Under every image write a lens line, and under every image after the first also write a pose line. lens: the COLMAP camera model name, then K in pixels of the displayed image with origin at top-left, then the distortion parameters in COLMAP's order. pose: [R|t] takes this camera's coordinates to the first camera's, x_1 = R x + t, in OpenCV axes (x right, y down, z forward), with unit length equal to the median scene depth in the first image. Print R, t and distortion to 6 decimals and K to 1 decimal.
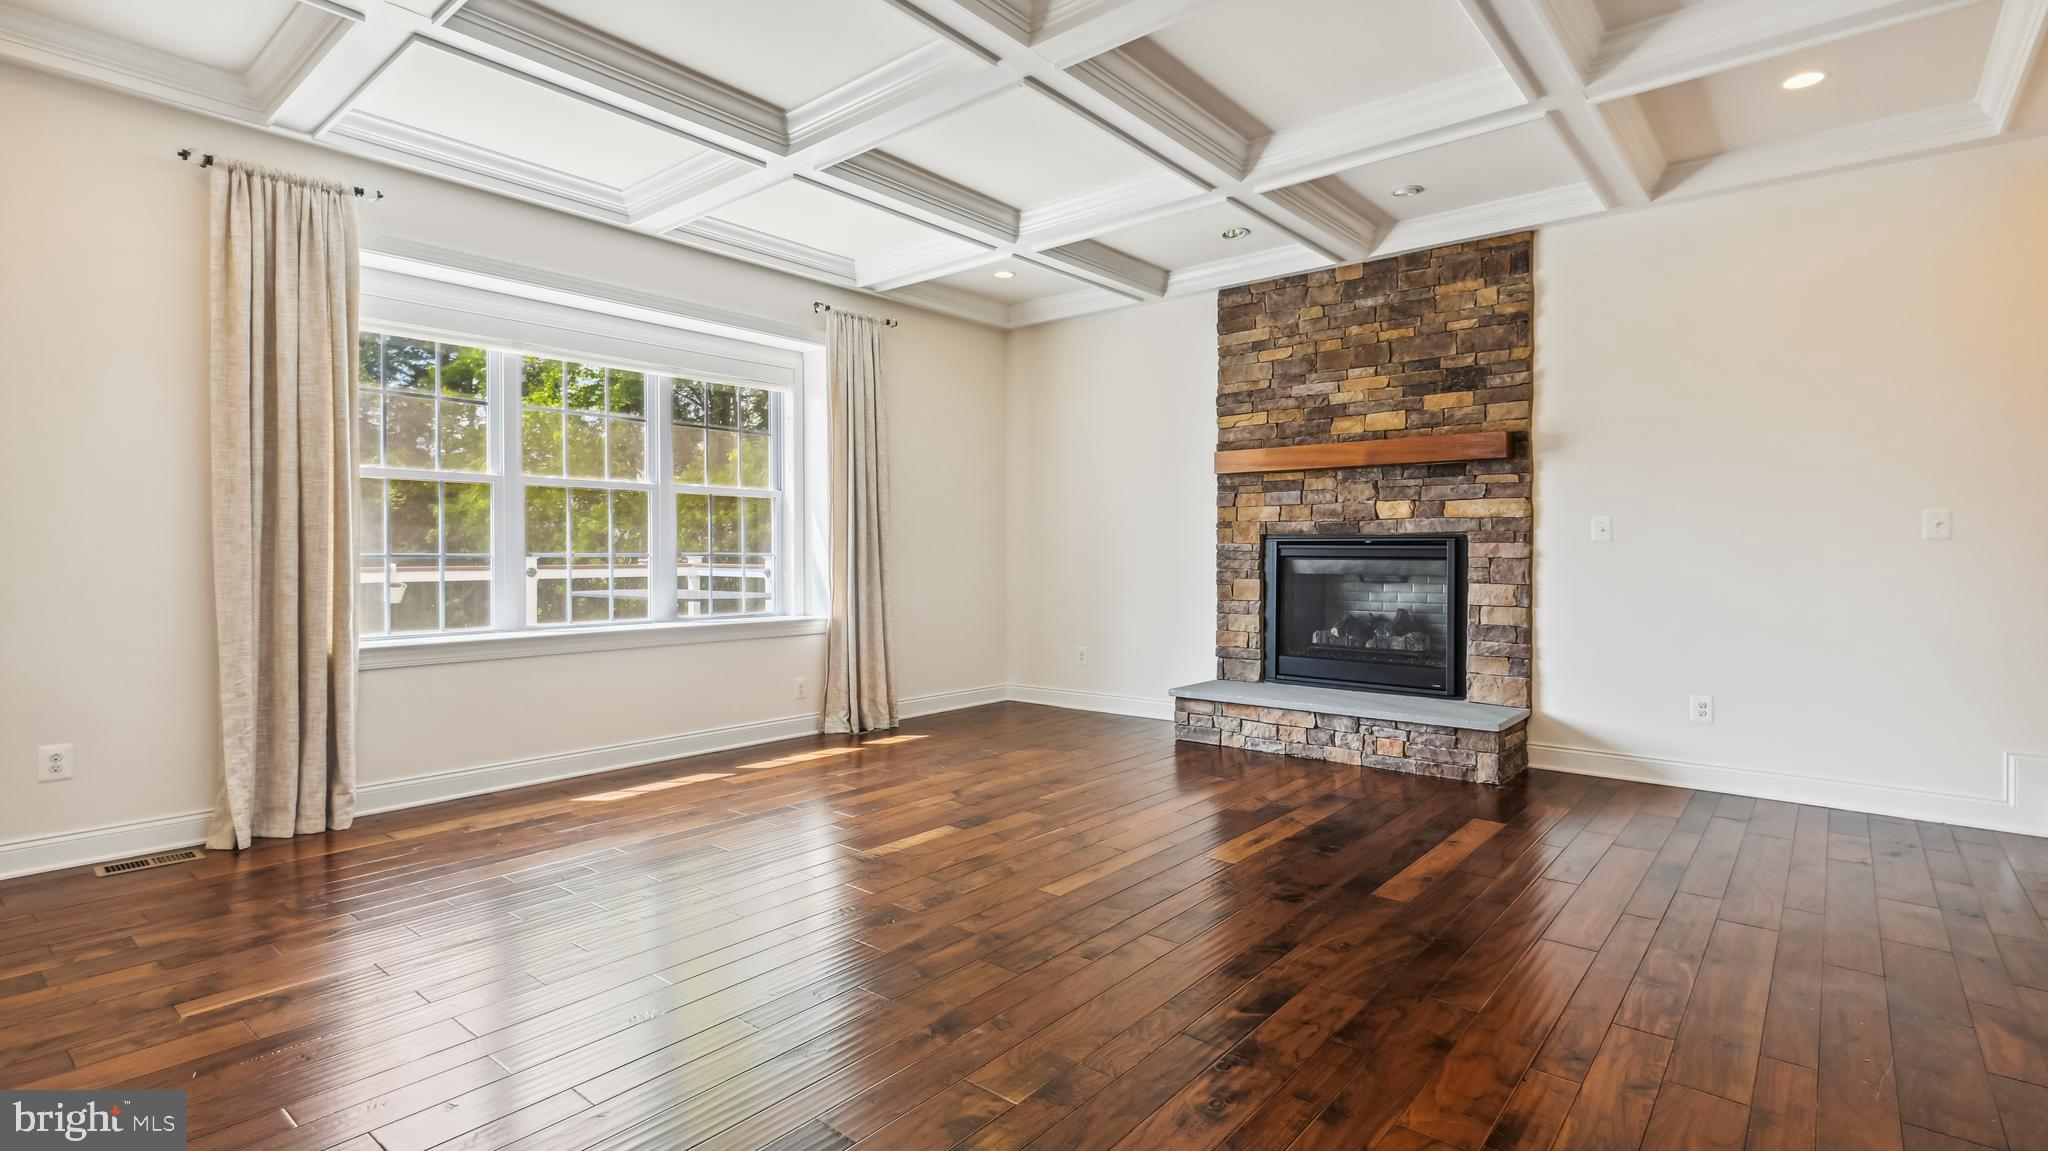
lens RADIAL K [[977.7, 0, 1027.0], [0, 977.7, 554.5], [0, 0, 1]] dist [0.012781, -0.000189]
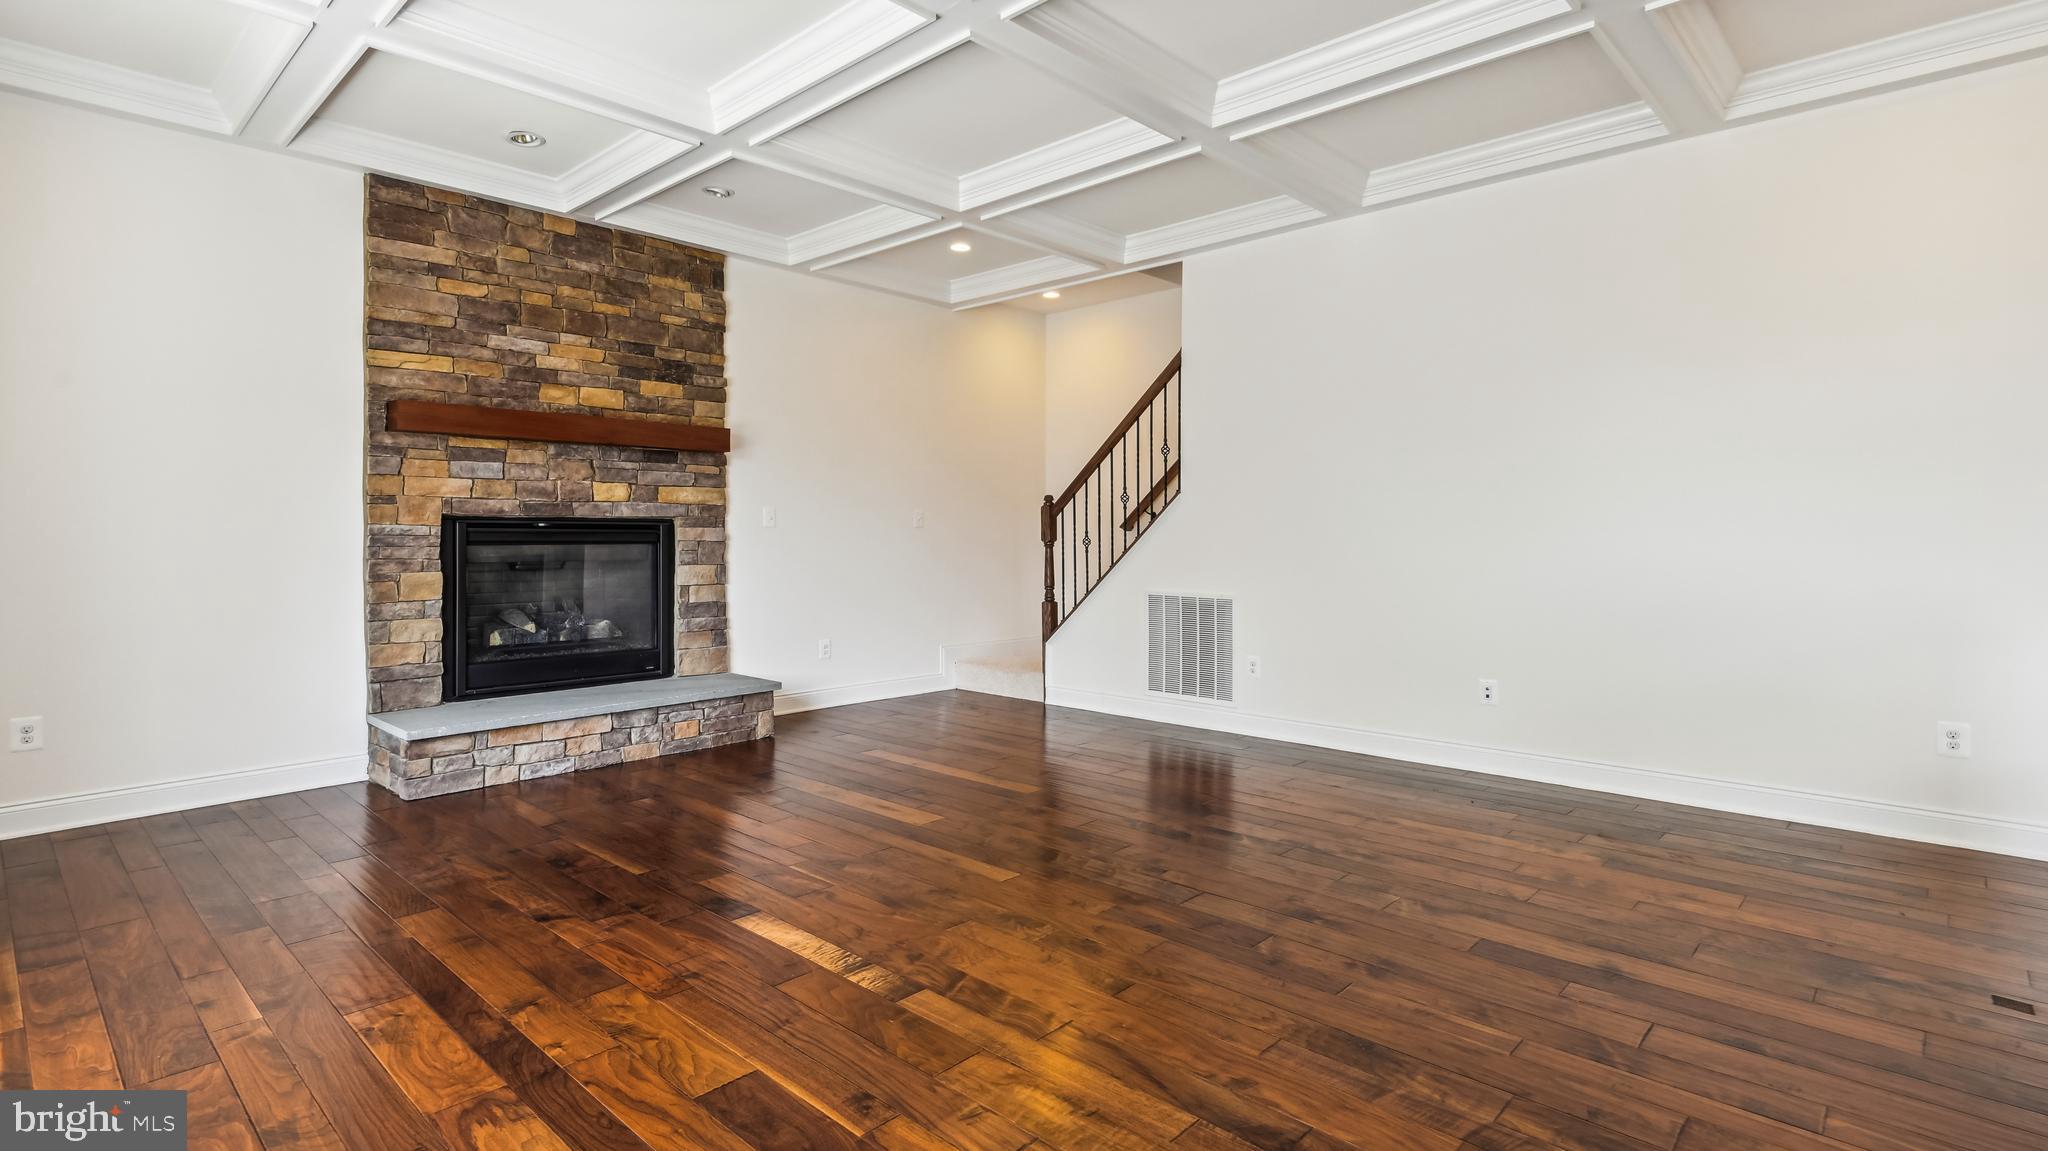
lens RADIAL K [[979.0, 0, 1024.6], [0, 979.0, 548.8], [0, 0, 1]] dist [-0.000724, -0.000215]
pose [[0.050684, -0.011864, 0.998644, -0.570094], [0.008074, 0.999902, 0.011469, 0.001979], [-0.998682, 0.007482, 0.050775, 0.554508]]
